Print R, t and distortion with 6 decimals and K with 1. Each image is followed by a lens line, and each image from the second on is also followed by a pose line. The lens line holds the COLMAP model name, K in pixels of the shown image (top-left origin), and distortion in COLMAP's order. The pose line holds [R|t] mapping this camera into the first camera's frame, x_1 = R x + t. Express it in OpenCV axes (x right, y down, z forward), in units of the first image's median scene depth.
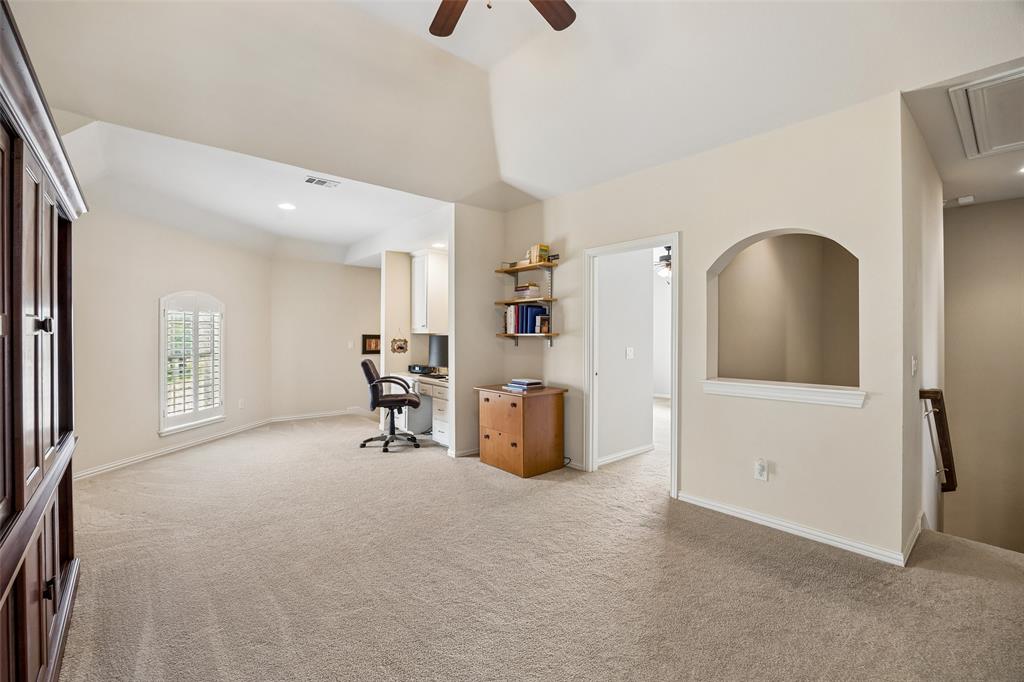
lens RADIAL K [[442.5, 0, 516.0], [0, 442.5, 335.3], [0, 0, 1]] dist [-0.013067, -0.000485]
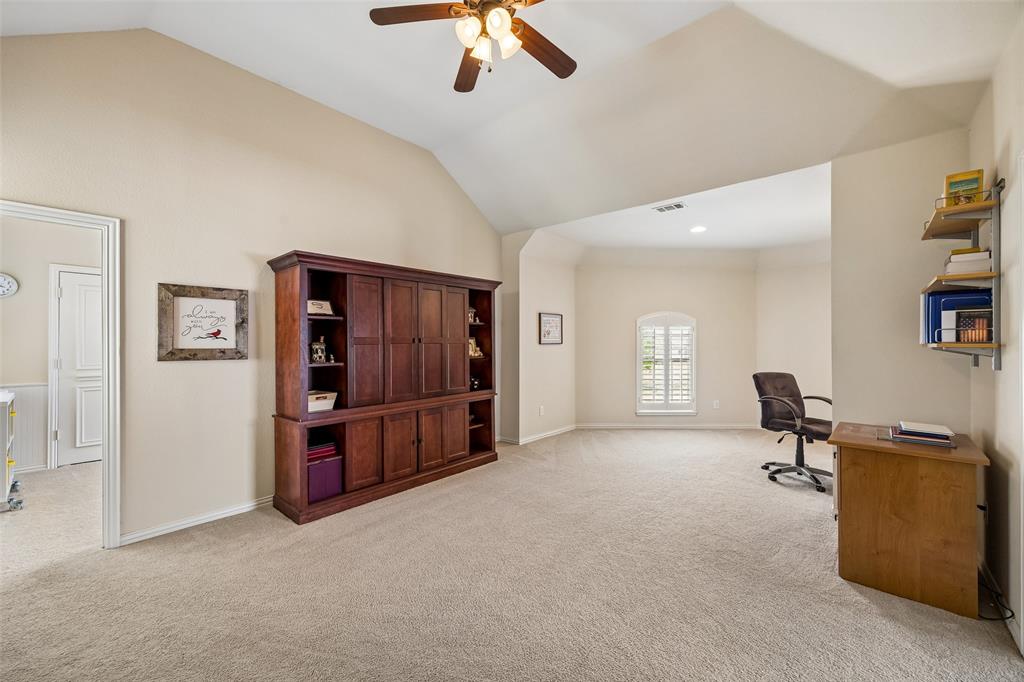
lens RADIAL K [[414.4, 0, 512.0], [0, 414.4, 341.0], [0, 0, 1]] dist [0.062464, 0.000041]
pose [[0.157304, -0.005766, -0.987533, 0.479150], [-0.002744, 0.999977, -0.006276, -0.001983], [0.987546, 0.003697, 0.157284, 0.387491]]
